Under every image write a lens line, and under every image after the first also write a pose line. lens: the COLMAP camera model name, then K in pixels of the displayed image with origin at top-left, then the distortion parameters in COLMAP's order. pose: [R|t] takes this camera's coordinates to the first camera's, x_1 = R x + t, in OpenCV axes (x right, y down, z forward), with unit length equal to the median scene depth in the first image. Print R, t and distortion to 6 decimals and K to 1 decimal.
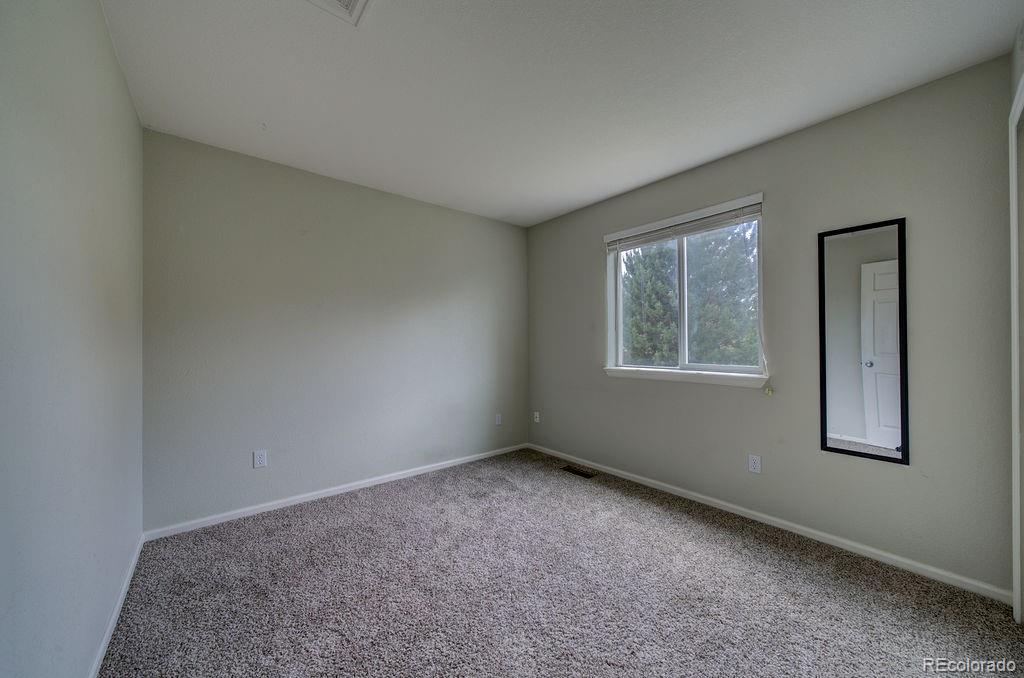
lens RADIAL K [[394.1, 0, 525.0], [0, 394.1, 342.7], [0, 0, 1]] dist [0.013561, 0.000109]
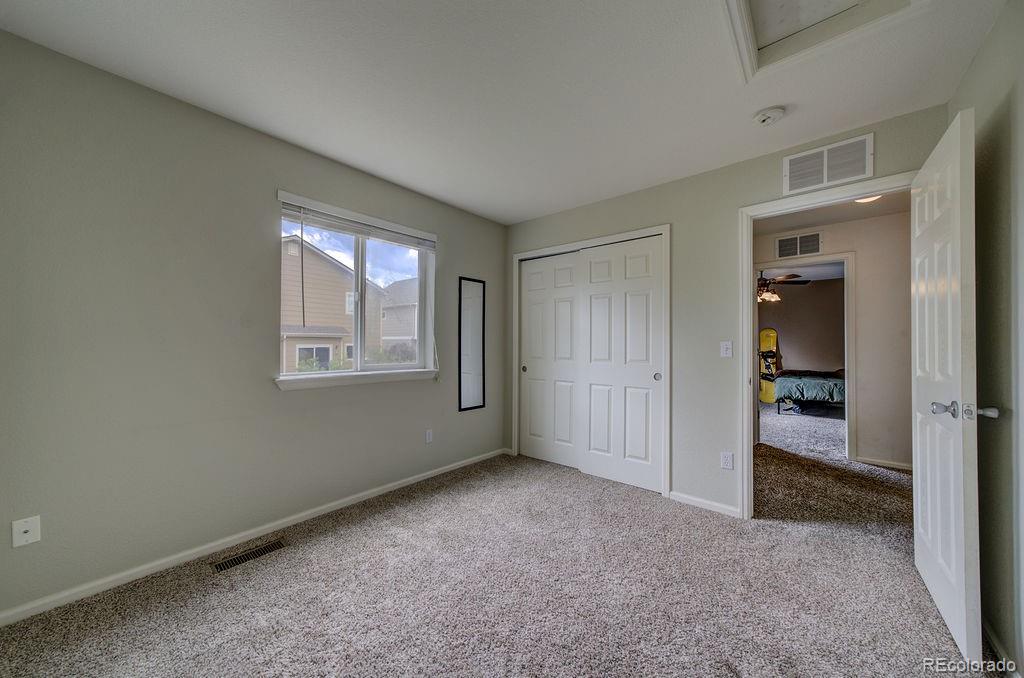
lens RADIAL K [[348.2, 0, 520.0], [0, 348.2, 340.6], [0, 0, 1]] dist [0.001247, 0.000121]
pose [[-0.193664, 0.016482, 0.980929, -0.543318], [-0.012657, 0.999734, -0.019297, 0.001865], [-0.980986, -0.016152, -0.193404, 0.790318]]
